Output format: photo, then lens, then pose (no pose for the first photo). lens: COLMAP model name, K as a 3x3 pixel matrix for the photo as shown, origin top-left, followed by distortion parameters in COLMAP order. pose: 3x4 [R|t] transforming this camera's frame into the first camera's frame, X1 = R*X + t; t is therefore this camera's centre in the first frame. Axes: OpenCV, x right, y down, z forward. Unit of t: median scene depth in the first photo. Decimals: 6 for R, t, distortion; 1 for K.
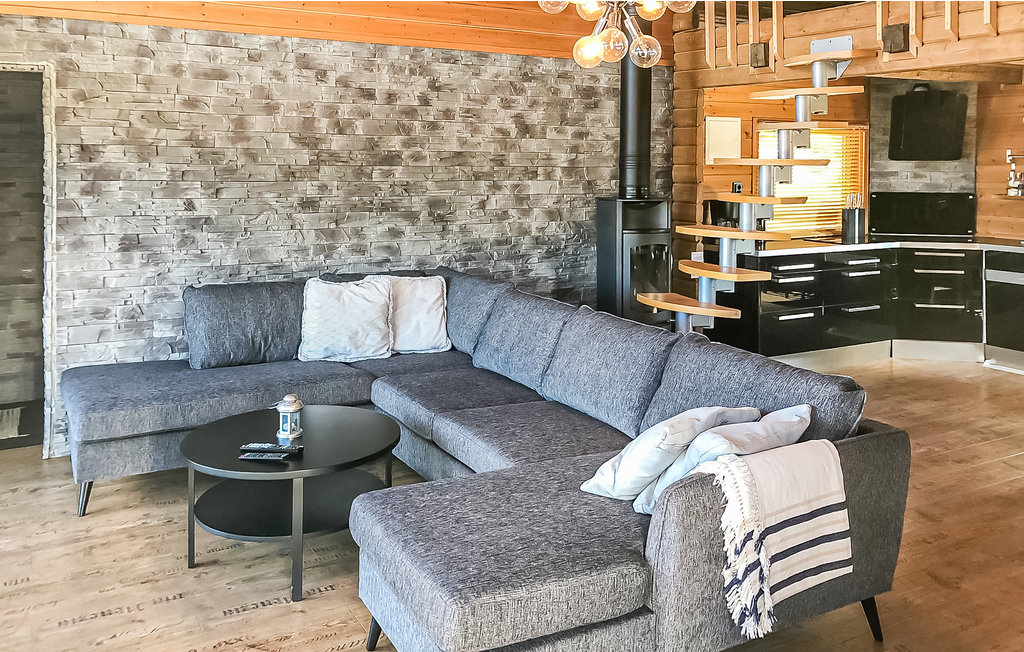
lens RADIAL K [[841.4, 0, 511.3], [0, 841.4, 325.4], [0, 0, 1]] dist [-0.008704, -0.001207]
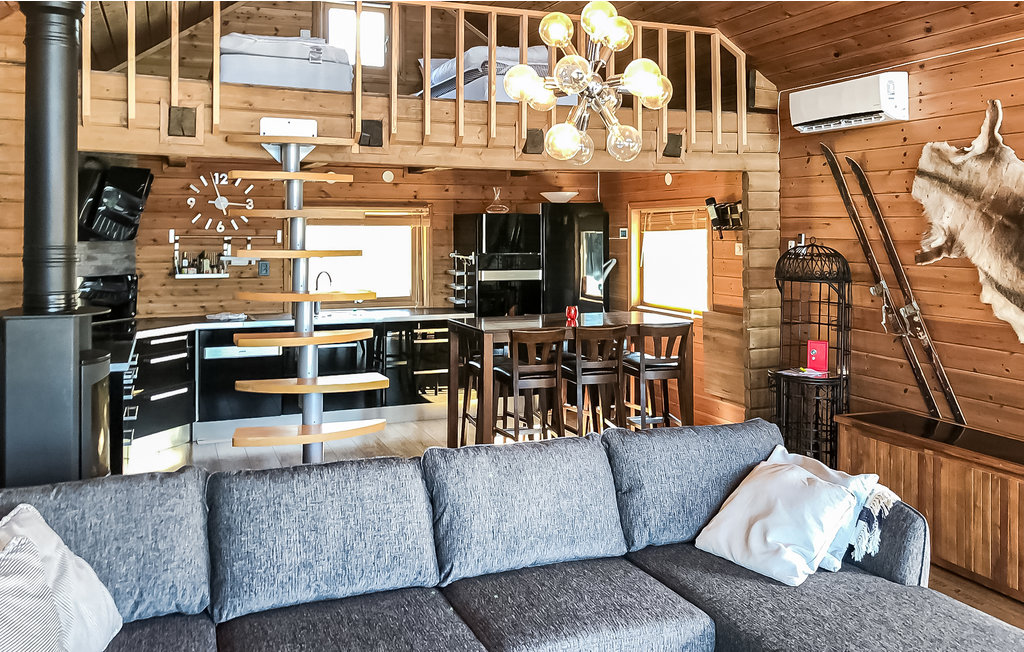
lens RADIAL K [[841.4, 0, 511.5], [0, 841.4, 327.2], [0, 0, 1]] dist [-0.008704, -0.001207]
pose [[0.118303, -0.118038, 0.985937, -0.369363], [0.181573, 0.978740, 0.095389, -0.116731], [-0.976235, 0.167735, 0.137221, 0.480304]]
